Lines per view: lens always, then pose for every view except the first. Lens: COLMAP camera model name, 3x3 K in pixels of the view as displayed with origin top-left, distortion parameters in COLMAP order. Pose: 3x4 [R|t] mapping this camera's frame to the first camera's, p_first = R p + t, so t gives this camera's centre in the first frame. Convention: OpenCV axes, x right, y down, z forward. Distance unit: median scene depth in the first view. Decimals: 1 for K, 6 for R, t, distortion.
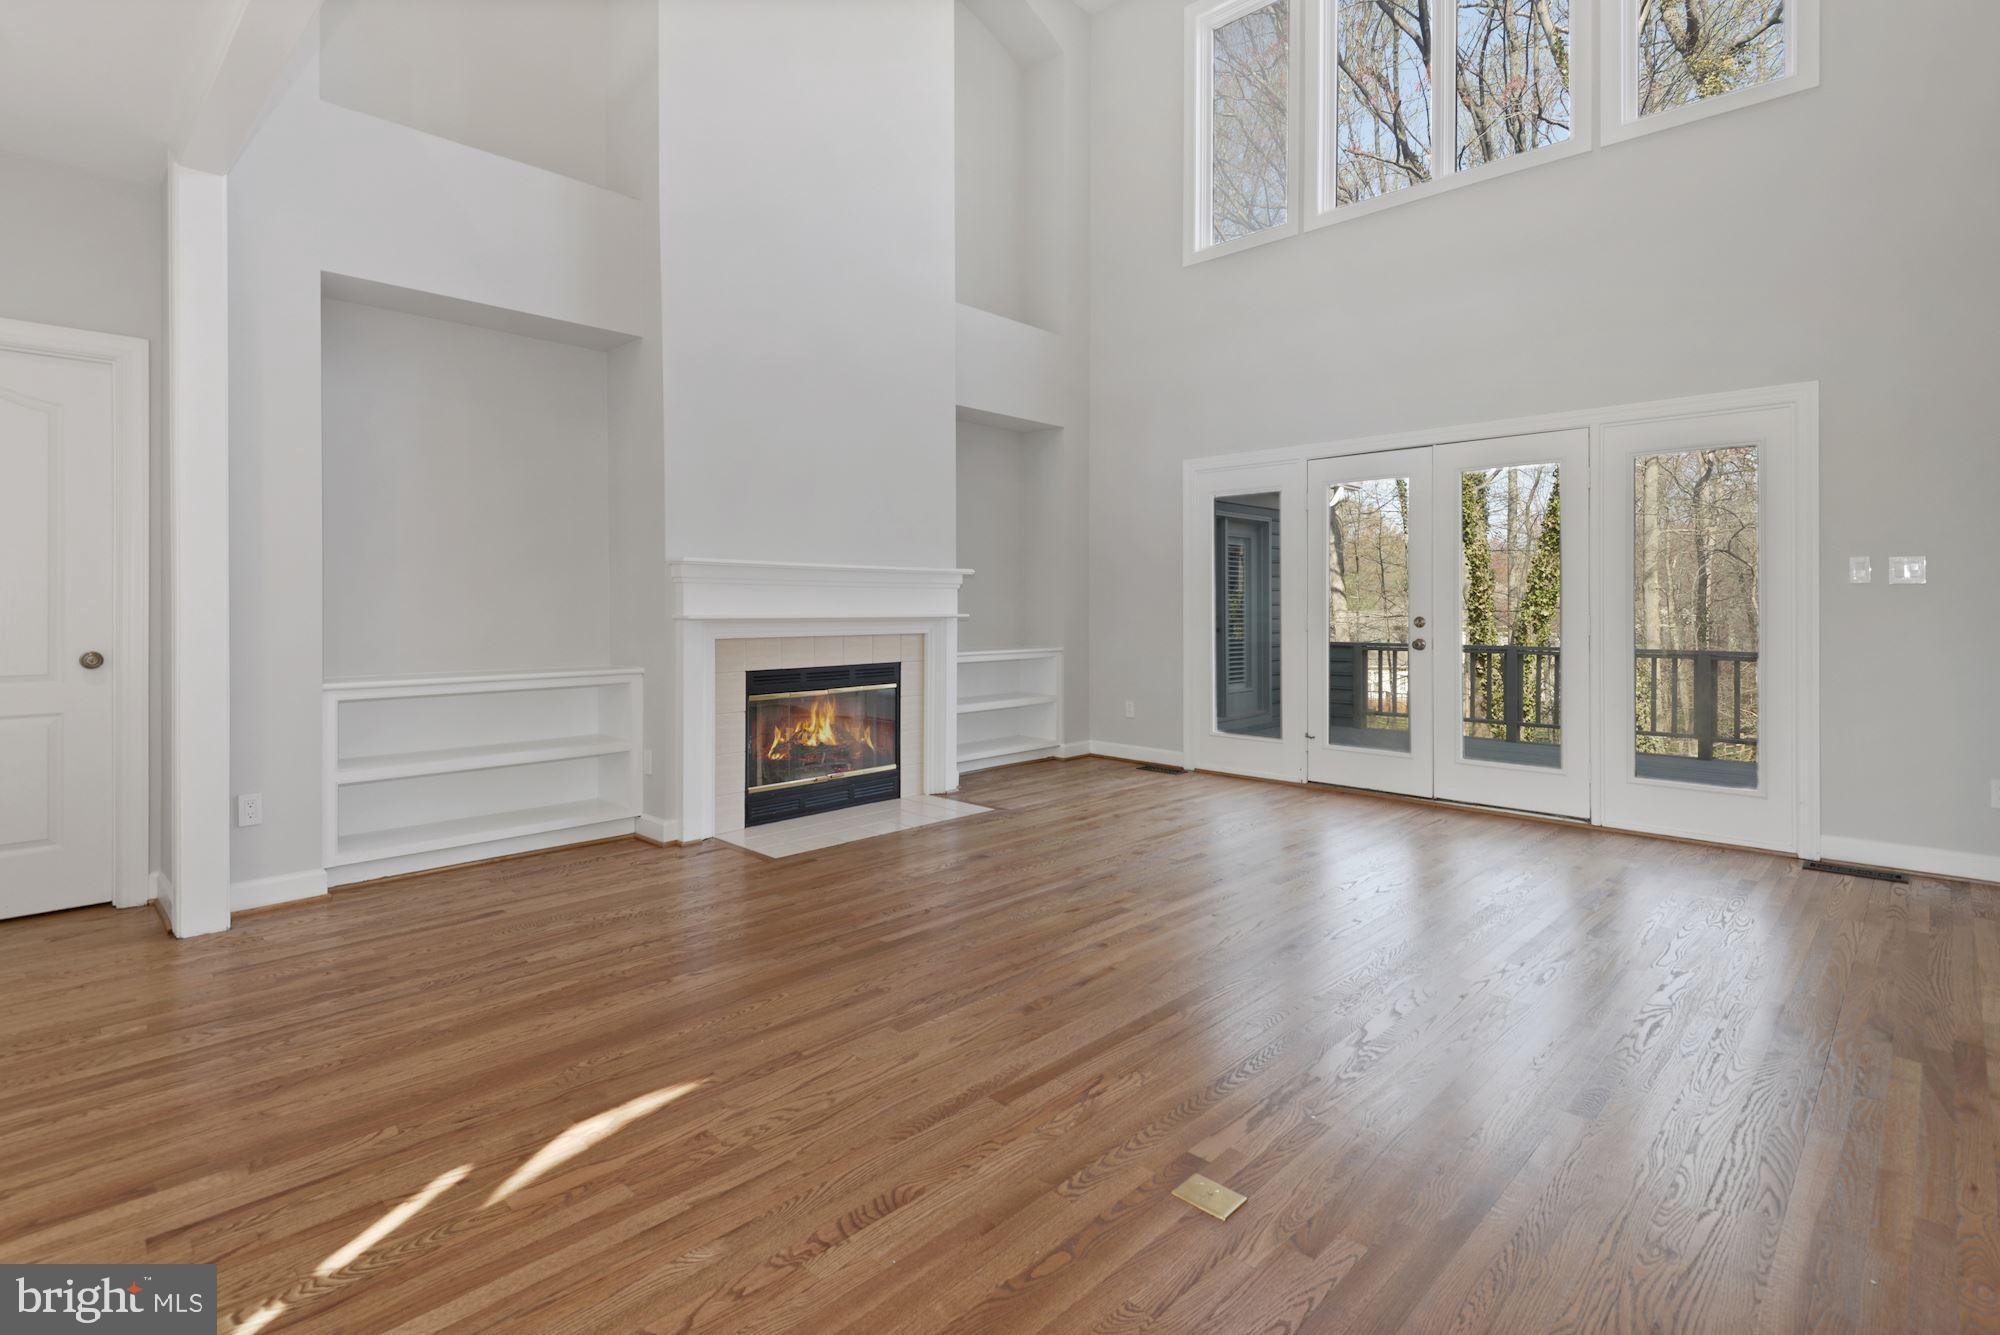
lens RADIAL K [[947.8, 0, 1002.0], [0, 947.8, 589.2], [0, 0, 1]] dist [0.010980, -0.005185]
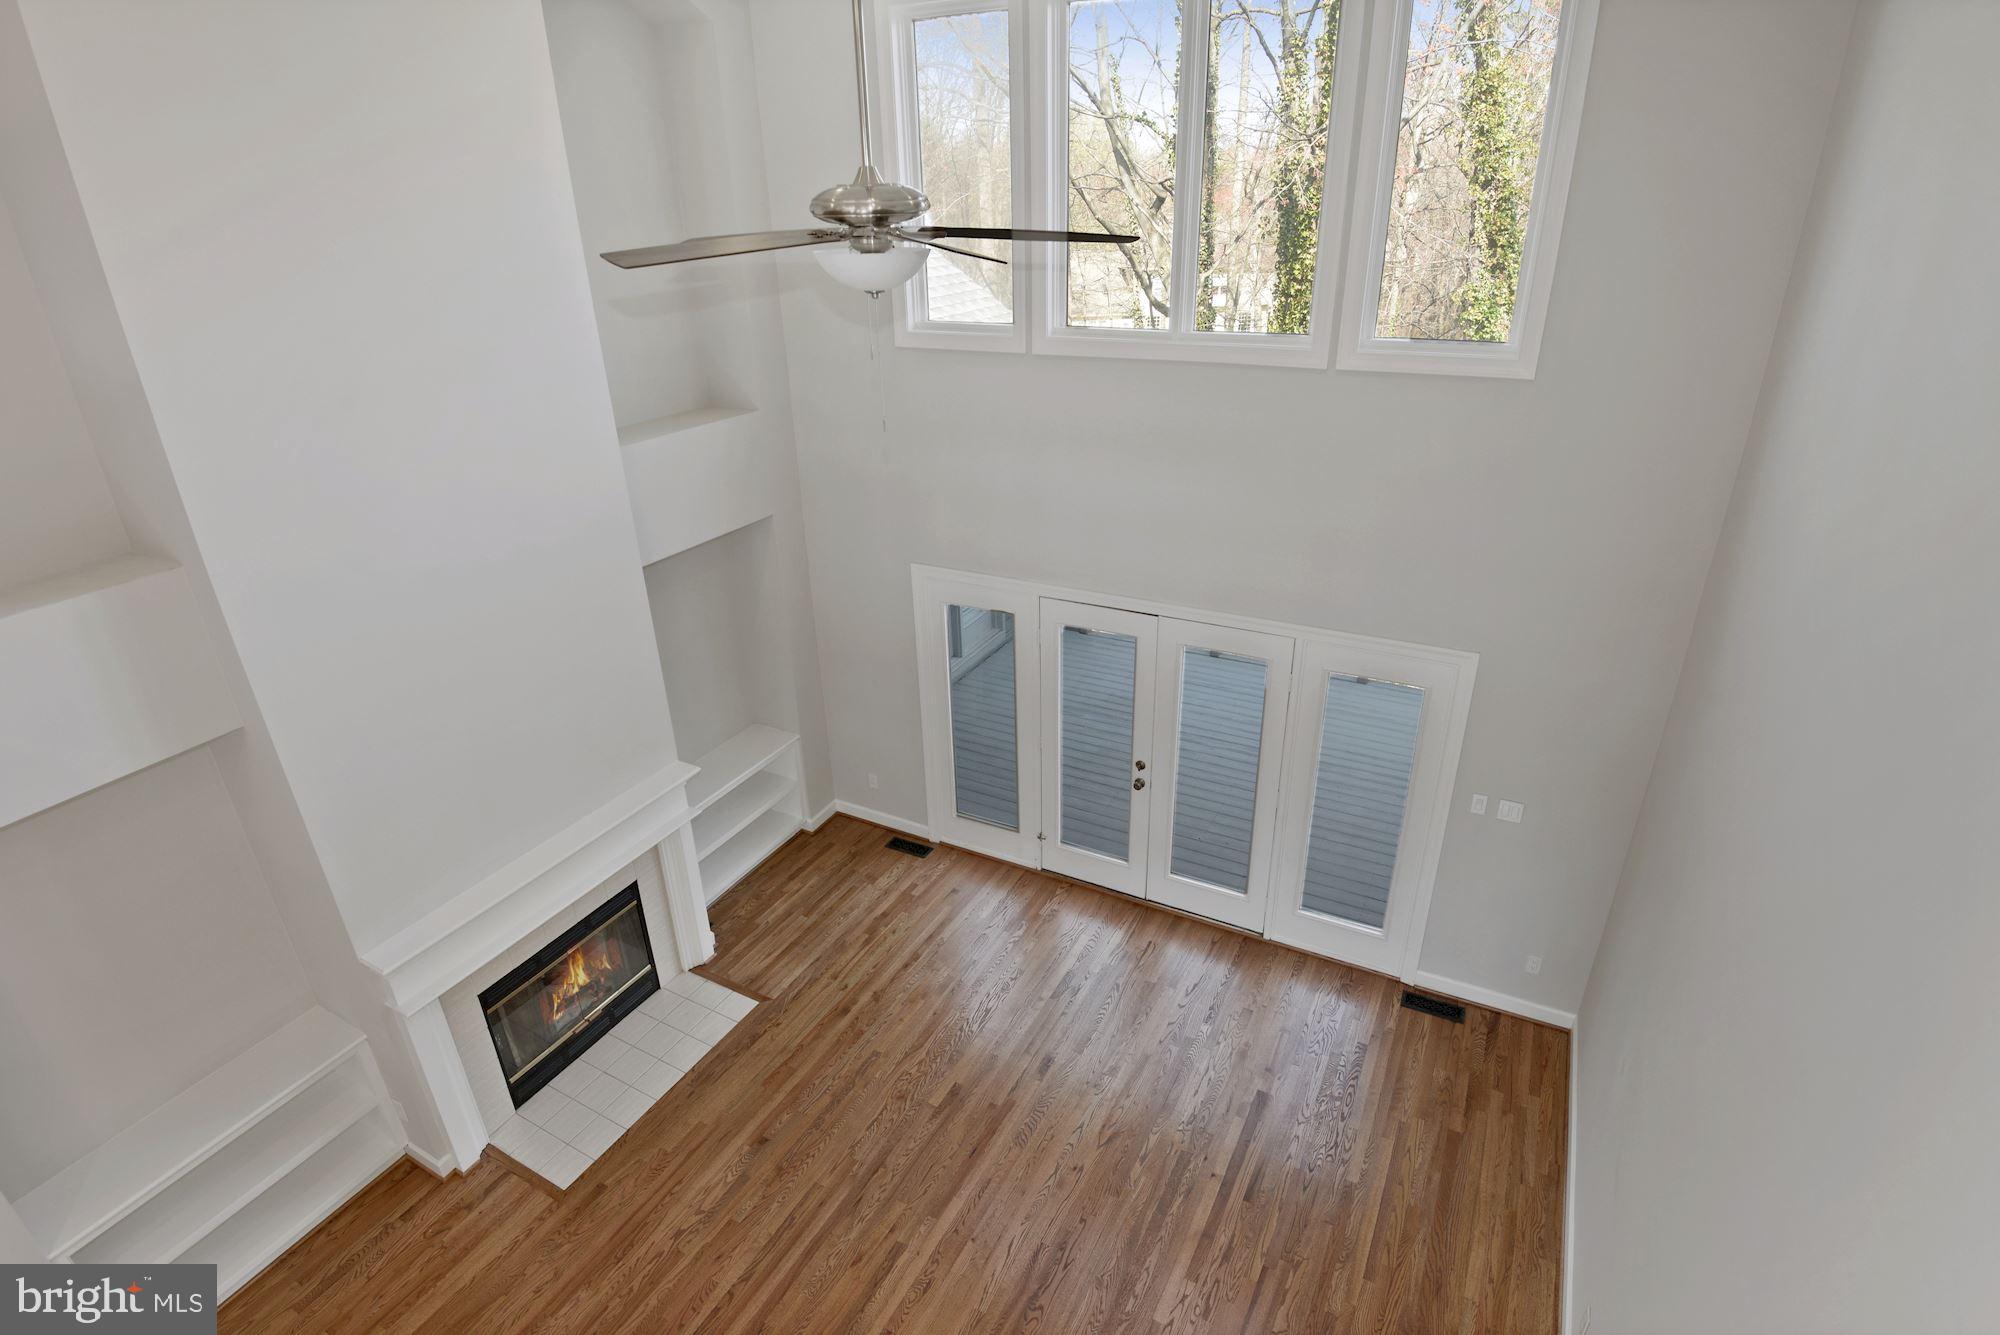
lens RADIAL K [[1044.6, 0, 1001.4], [0, 1044.6, 670.2], [0, 0, 1]] dist [0.003156, -0.000399]
pose [[0.964890, -0.136071, 0.224660, 0.041389], [0.023382, 0.896447, 0.442534, -0.579550], [-0.261611, -0.421743, 0.868154, 0.071160]]
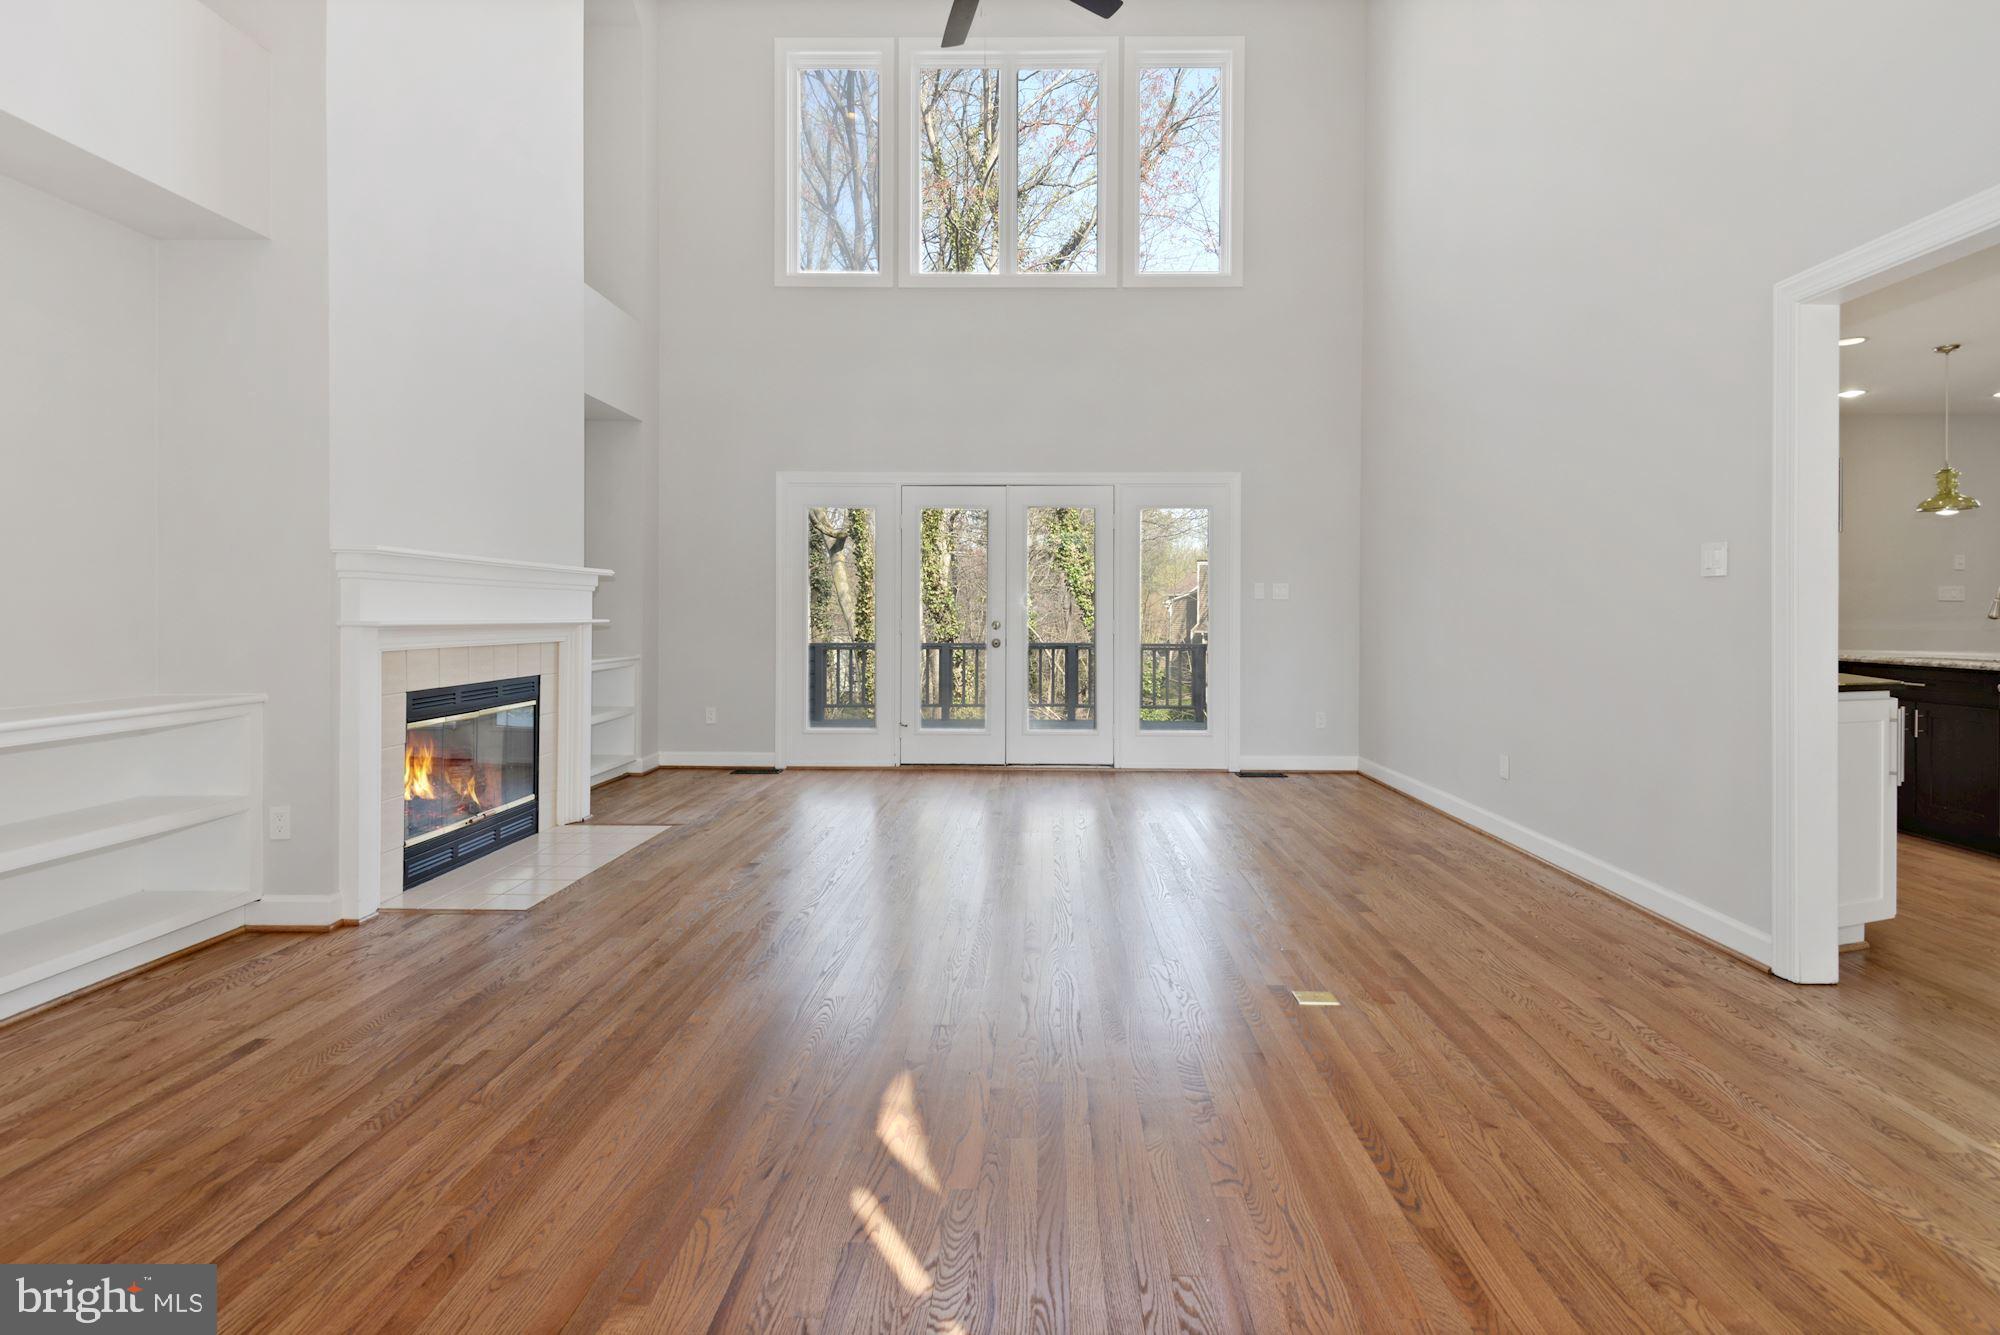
lens RADIAL K [[947.8, 0, 1021.7], [0, 947.8, 607.2], [0, 0, 1]] dist [0.010980, -0.005185]
pose [[0.740303, 0.002612, 0.672268, -0.365199], [-0.011103, 0.999904, 0.008342, 0.002852], [-0.672182, -0.013639, 0.740260, 0.064611]]
